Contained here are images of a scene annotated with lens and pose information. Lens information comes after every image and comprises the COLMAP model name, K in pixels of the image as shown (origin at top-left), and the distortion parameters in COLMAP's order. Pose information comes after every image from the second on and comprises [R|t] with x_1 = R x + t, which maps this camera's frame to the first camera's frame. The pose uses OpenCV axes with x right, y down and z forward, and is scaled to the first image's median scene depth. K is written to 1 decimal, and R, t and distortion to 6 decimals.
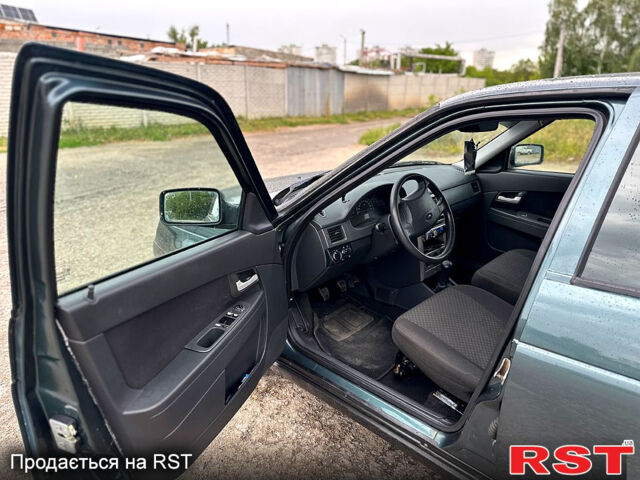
lens RADIAL K [[424.3, 0, 323.0], [0, 424.3, 241.6], [0, 0, 1]] dist [0.023594, -0.002119]
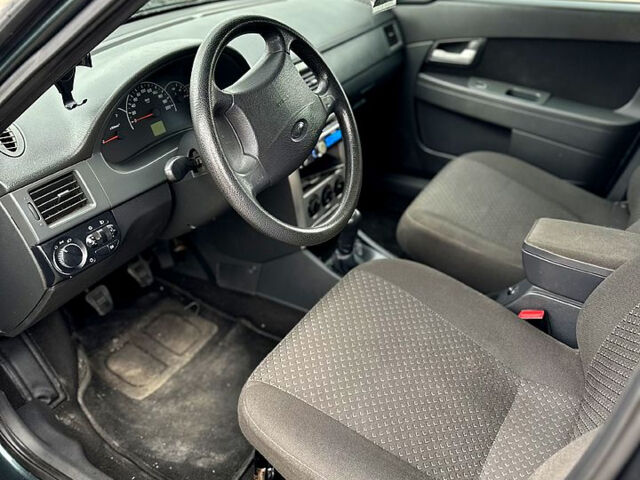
lens RADIAL K [[560.1, 0, 319.2], [0, 560.1, 237.5], [0, 0, 1]] dist [0.030873, -0.009541]
pose [[0.969700, -0.132527, 0.205226, 0.129261], [0.084083, 0.969797, 0.228964, -0.069303], [-0.229371, -0.204770, 0.951556, 0.415767]]
